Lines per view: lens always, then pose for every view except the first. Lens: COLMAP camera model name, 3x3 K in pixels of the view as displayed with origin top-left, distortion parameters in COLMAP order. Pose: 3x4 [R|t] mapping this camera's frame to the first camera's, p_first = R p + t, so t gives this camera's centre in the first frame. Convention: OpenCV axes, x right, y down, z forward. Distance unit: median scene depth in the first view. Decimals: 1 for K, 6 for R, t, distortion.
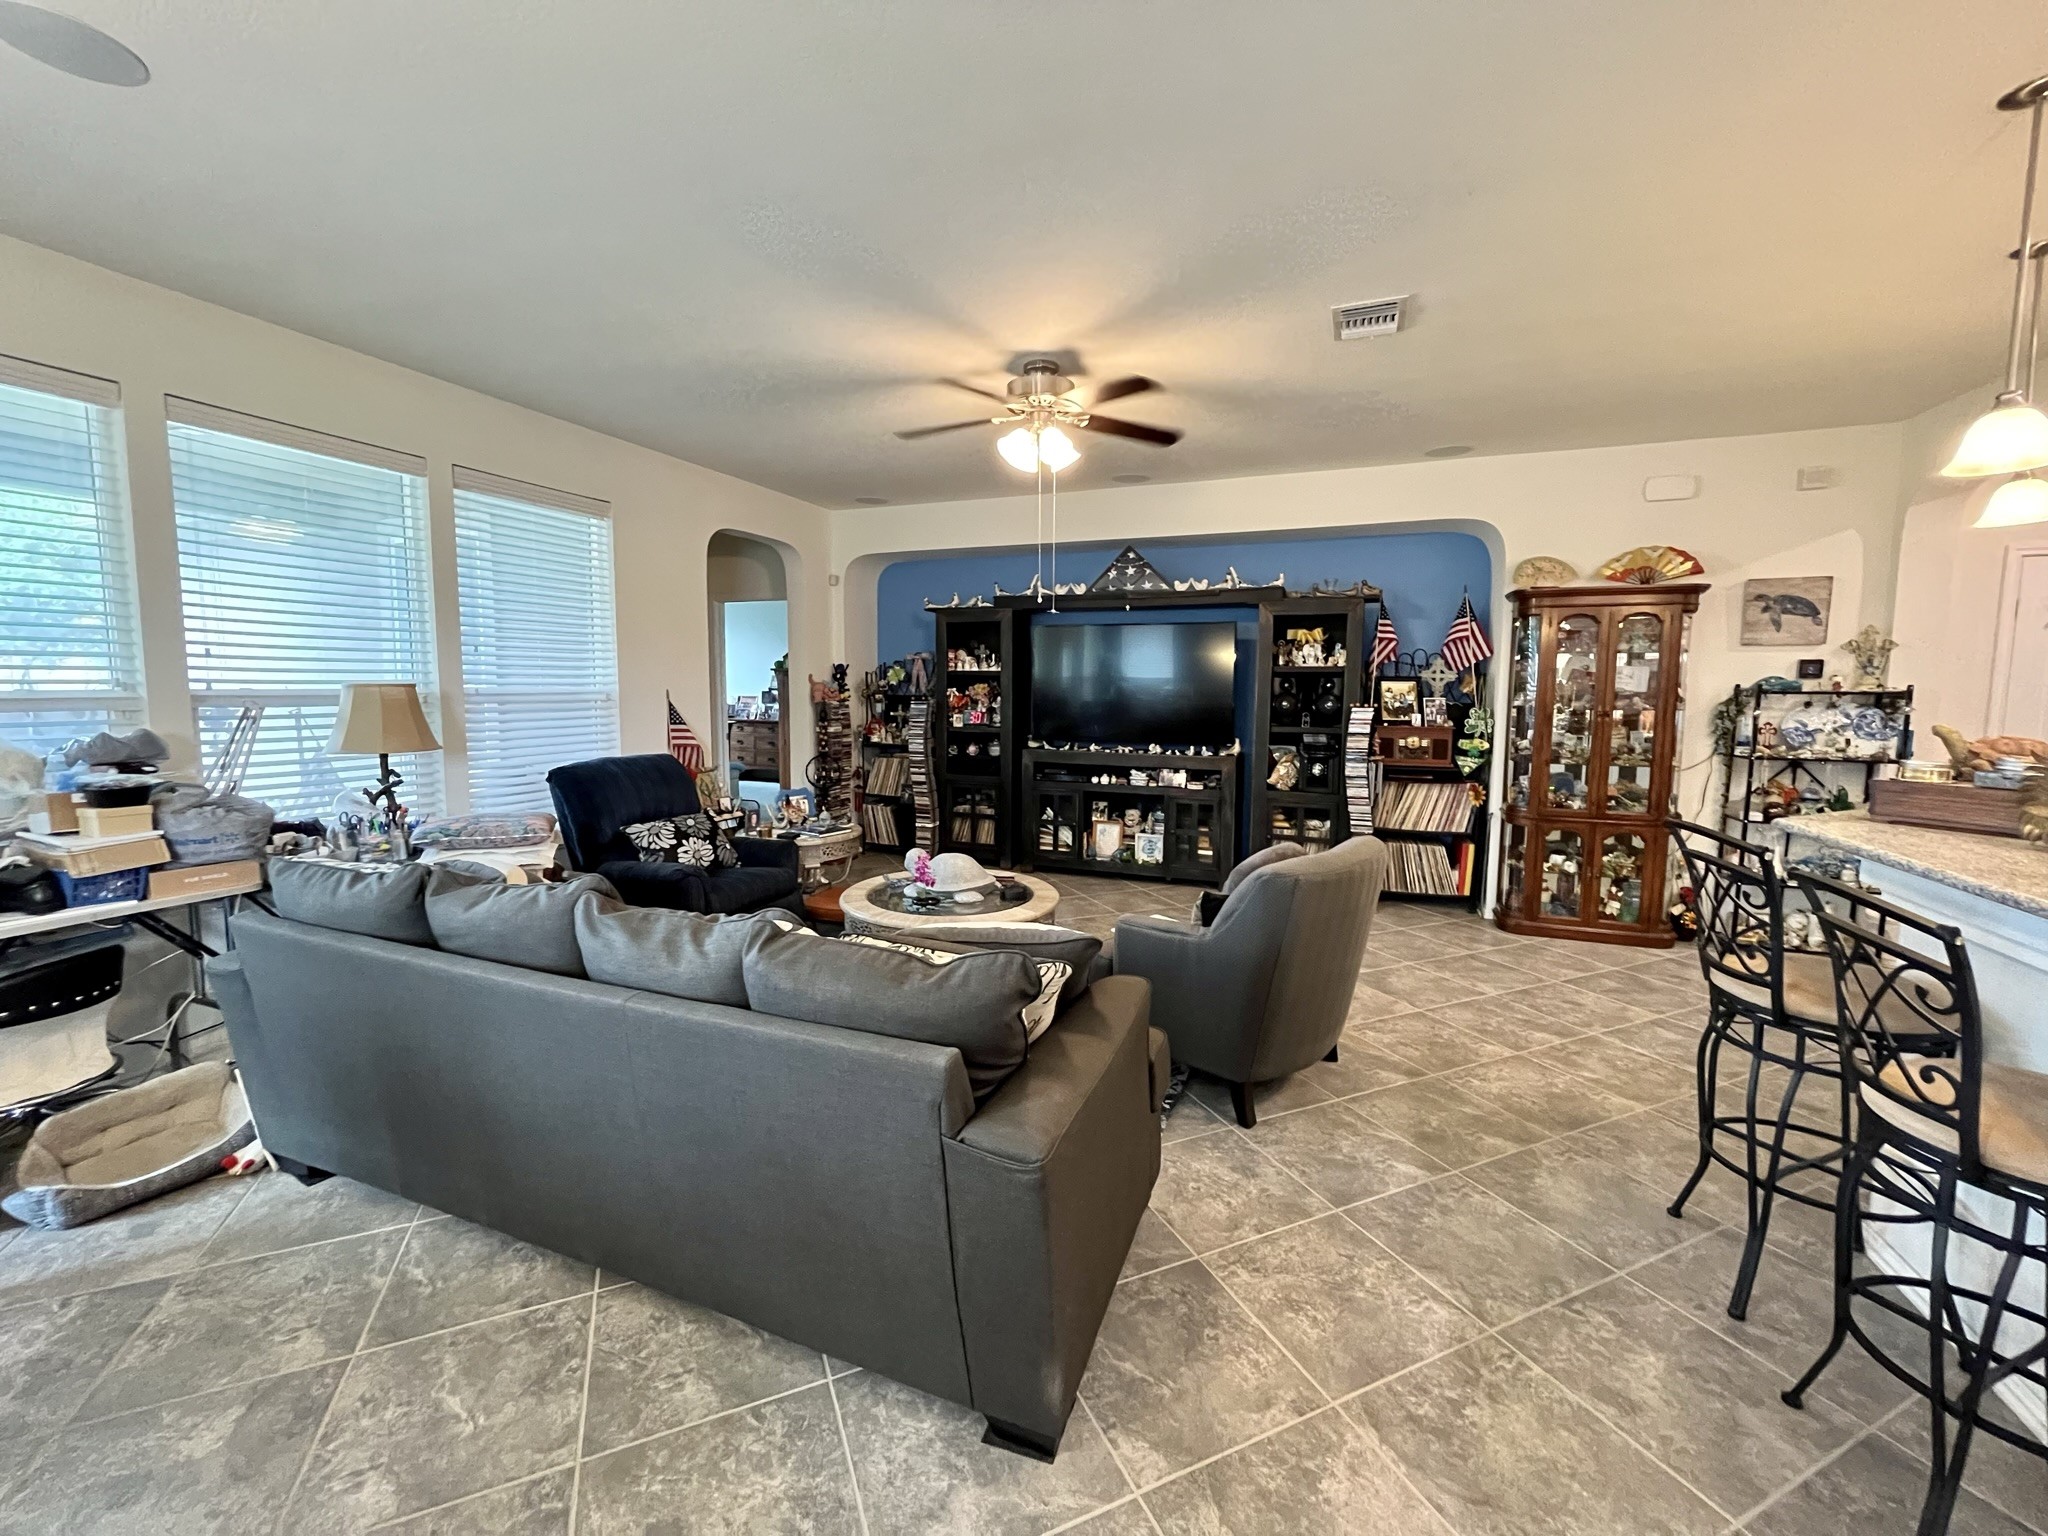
lens RADIAL K [[825.0, 0, 1014.7], [0, 825.0, 758.9], [0, 0, 1]] dist [-0.000196, -0.000498]
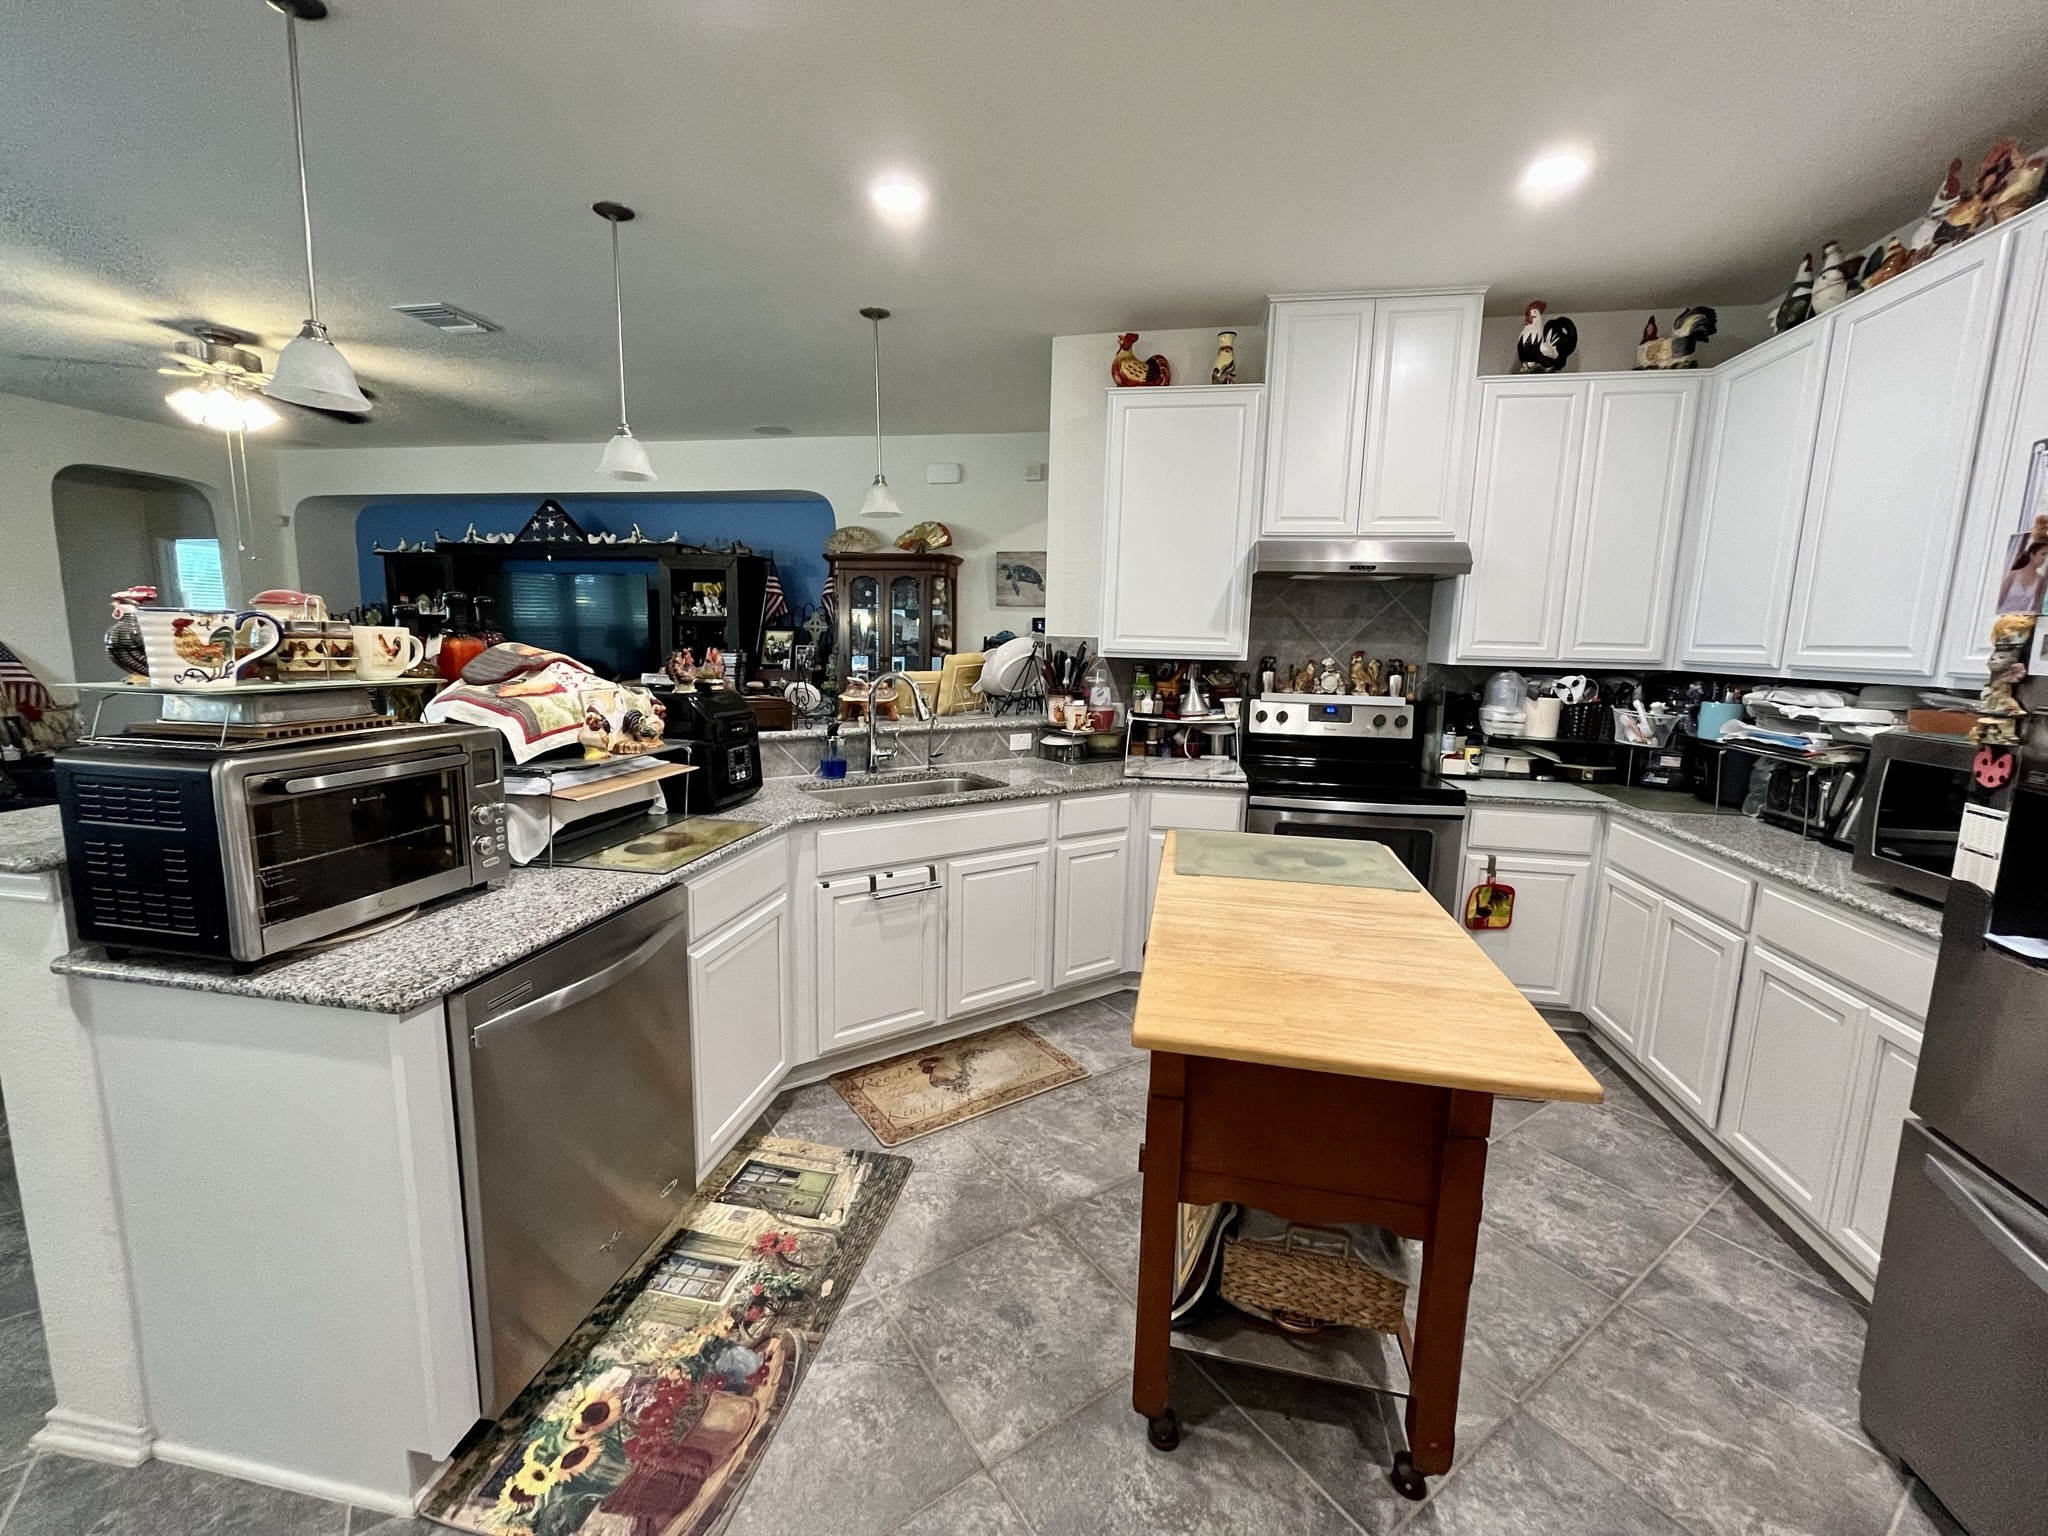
lens RADIAL K [[825.0, 0, 1018.1], [0, 825.0, 758.0], [0, 0, 1]] dist [-0.000196, -0.000498]
pose [[0.980874, -0.012391, 0.194248, 0.678808], [0.001479, 0.998417, 0.056218, 0.022530], [-0.194637, -0.054856, 0.979340, -0.241533]]
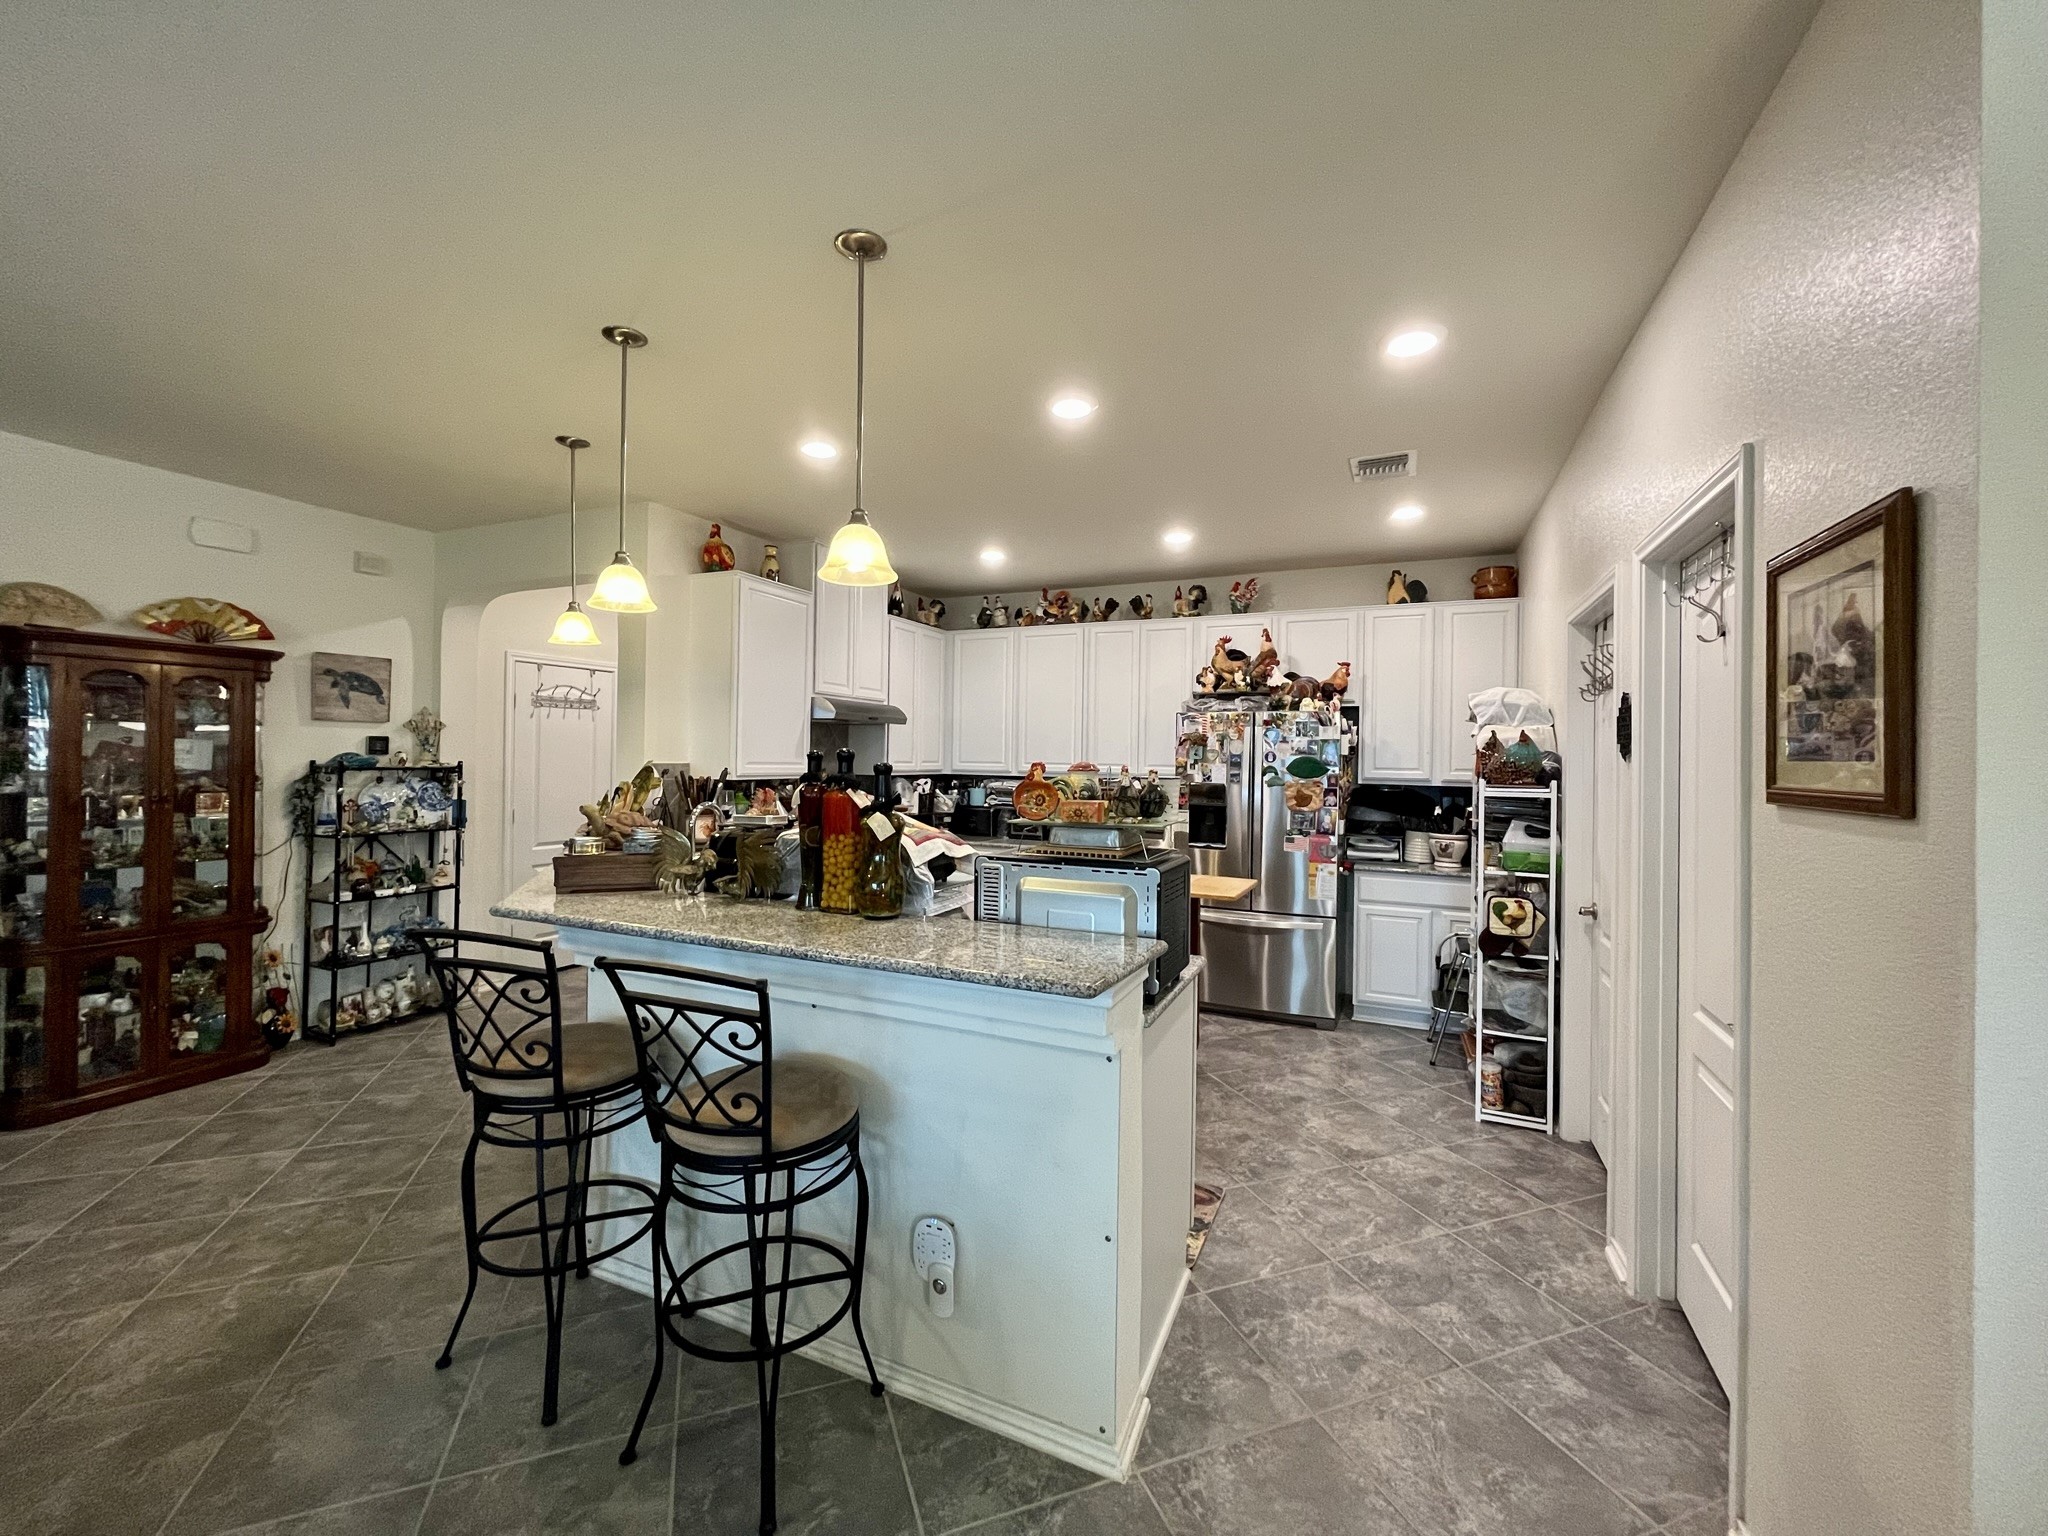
lens RADIAL K [[825.0, 0, 1022.1], [0, 825.0, 757.2], [0, 0, 1]] dist [-0.000196, -0.000498]
pose [[0.048540, -0.004080, 0.998813, -0.033416], [0.079331, 0.996848, 0.000216, -0.030130], [-0.995666, 0.079226, 0.048711, 0.141254]]
